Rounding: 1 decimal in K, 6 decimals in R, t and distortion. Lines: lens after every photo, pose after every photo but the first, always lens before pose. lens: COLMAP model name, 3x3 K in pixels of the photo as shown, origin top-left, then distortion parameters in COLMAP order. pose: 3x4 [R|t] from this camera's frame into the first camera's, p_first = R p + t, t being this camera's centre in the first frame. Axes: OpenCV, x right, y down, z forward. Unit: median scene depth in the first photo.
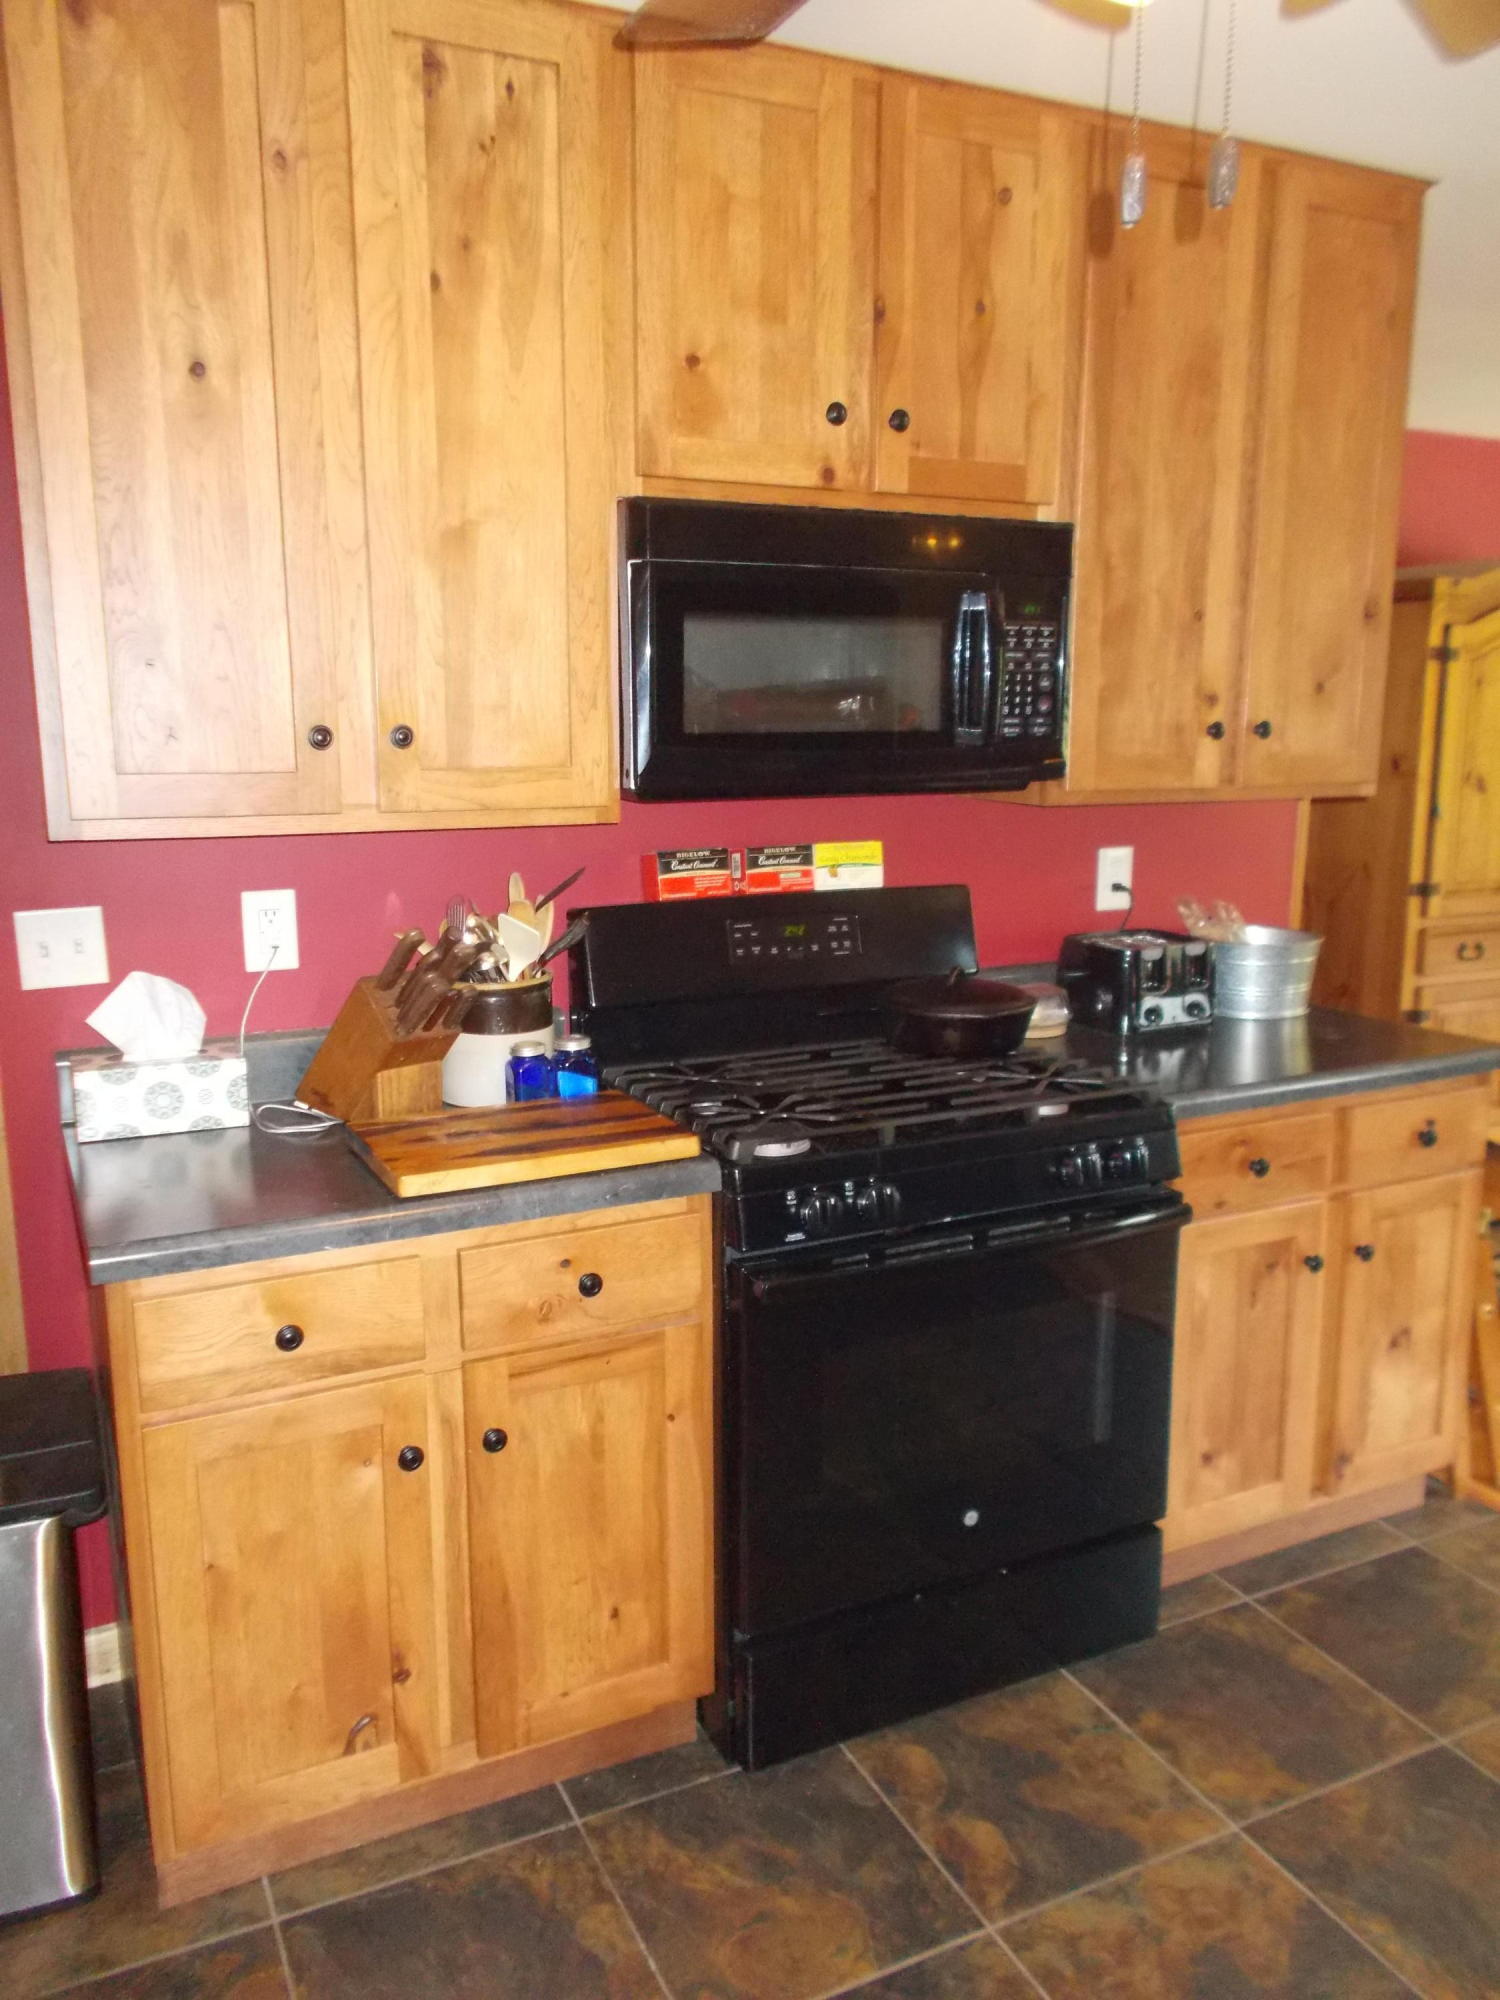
lens RADIAL K [[1538.8, 0, 762.8], [0, 1538.8, 1013.8], [0, 0, 1]] dist [0.017833, -0.018307]
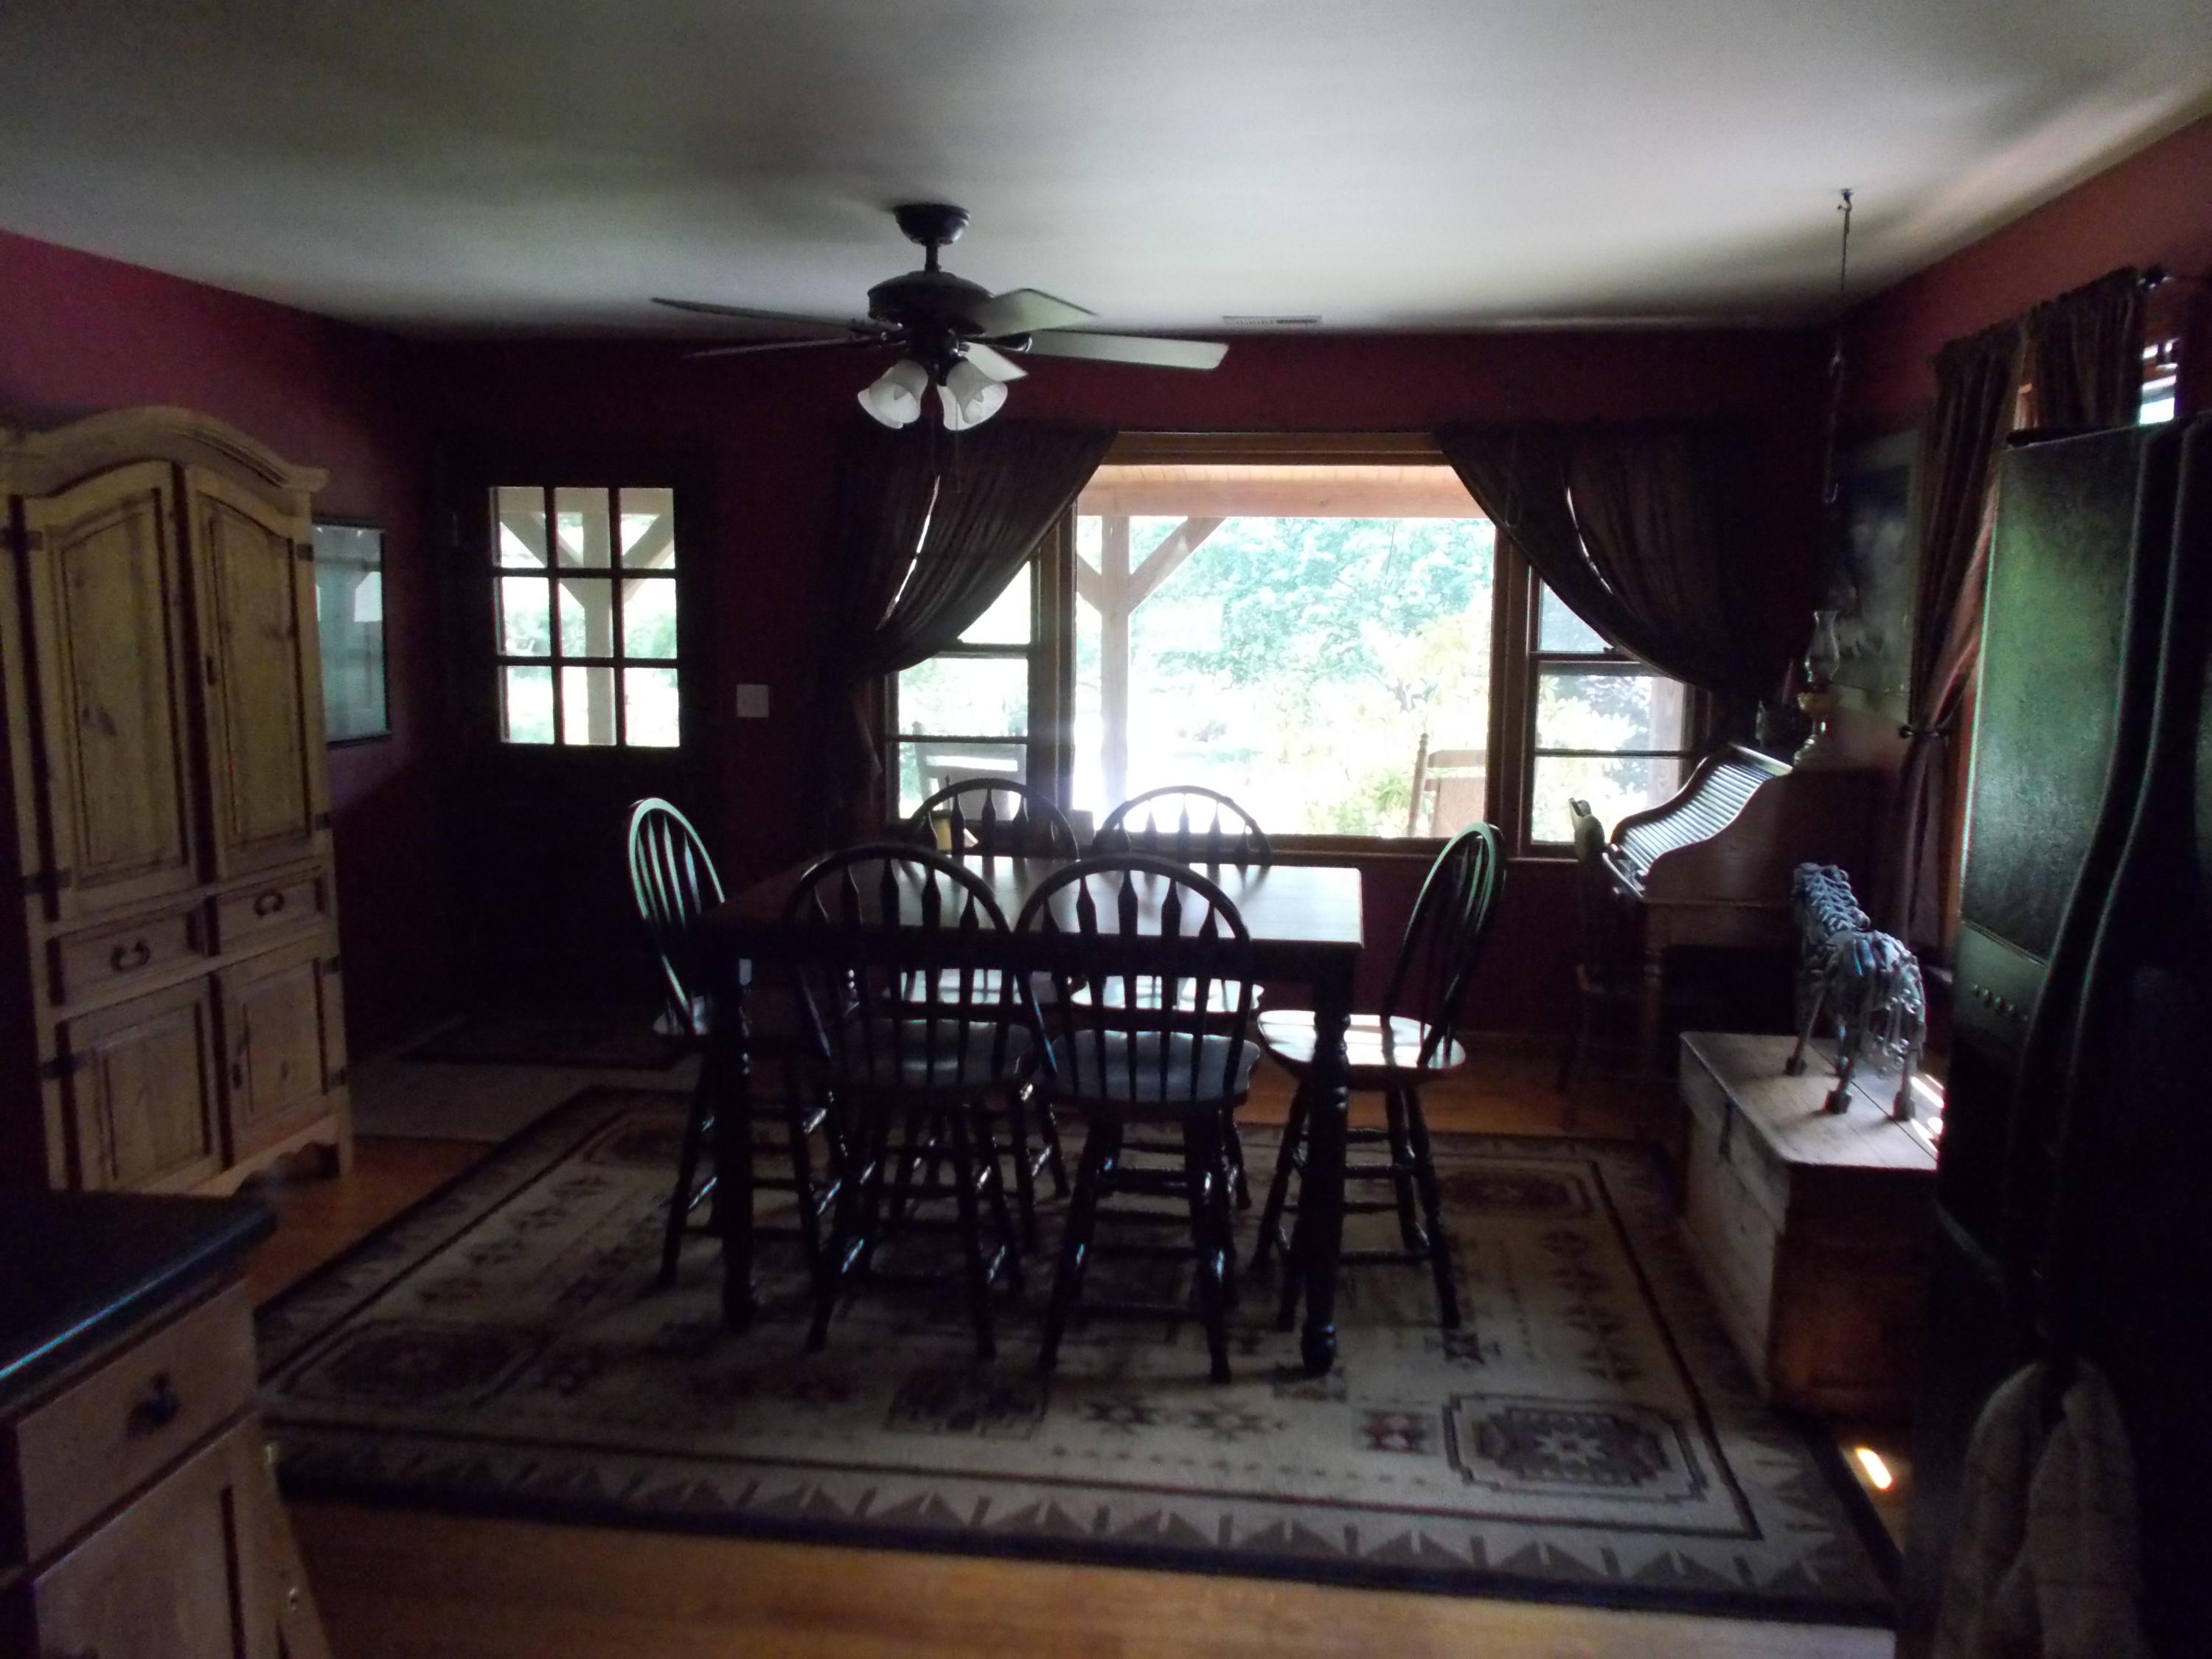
lens RADIAL K [[1701.9, 0, 1118.1], [0, 1701.9, 810.9], [0, 0, 1]] dist [0.017833, -0.018307]
pose [[0.555412, -0.108586, 0.824455, 0.075822], [0.156905, 0.987314, 0.024333, -0.057131], [-0.816638, 0.115846, 0.565404, 0.190473]]
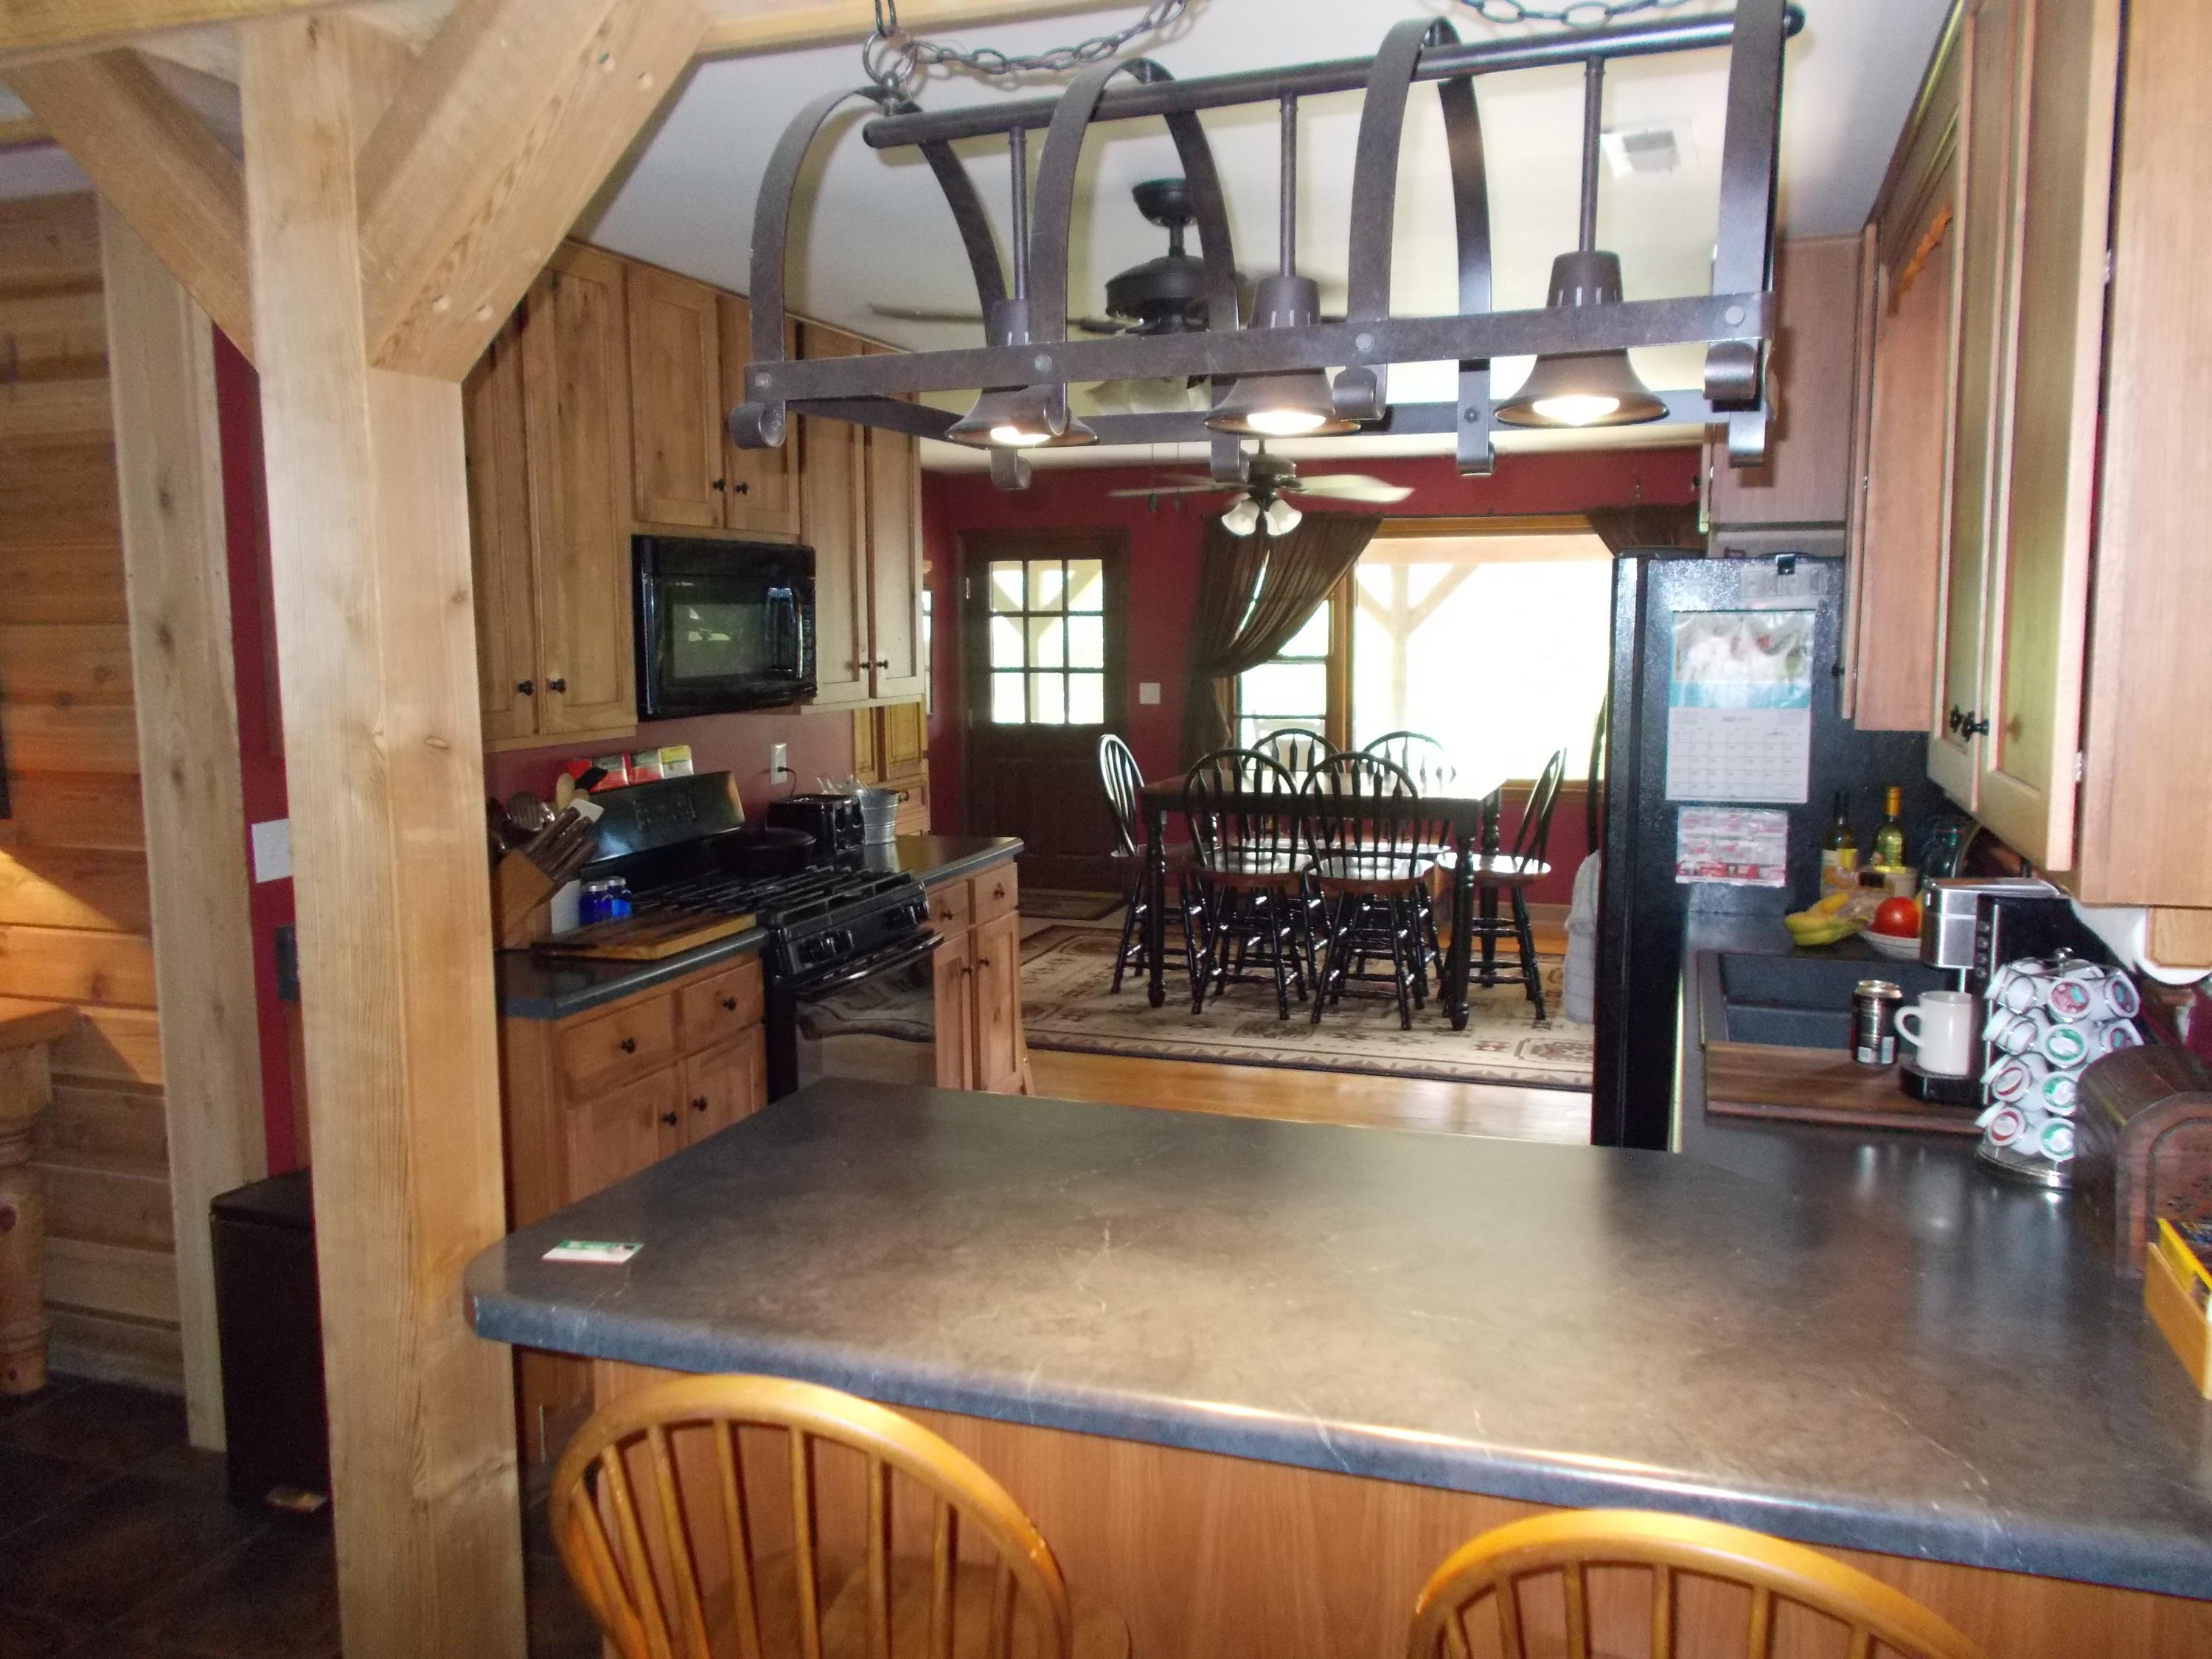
lens RADIAL K [[1701.9, 0, 1111.5], [0, 1701.9, 827.5], [0, 0, 1]] dist [0.017833, -0.018307]
pose [[0.711960, -0.095491, 0.695697, -0.466067], [0.148440, 0.988789, -0.016190, 0.032834], [-0.686351, 0.114796, 0.718153, -0.272645]]
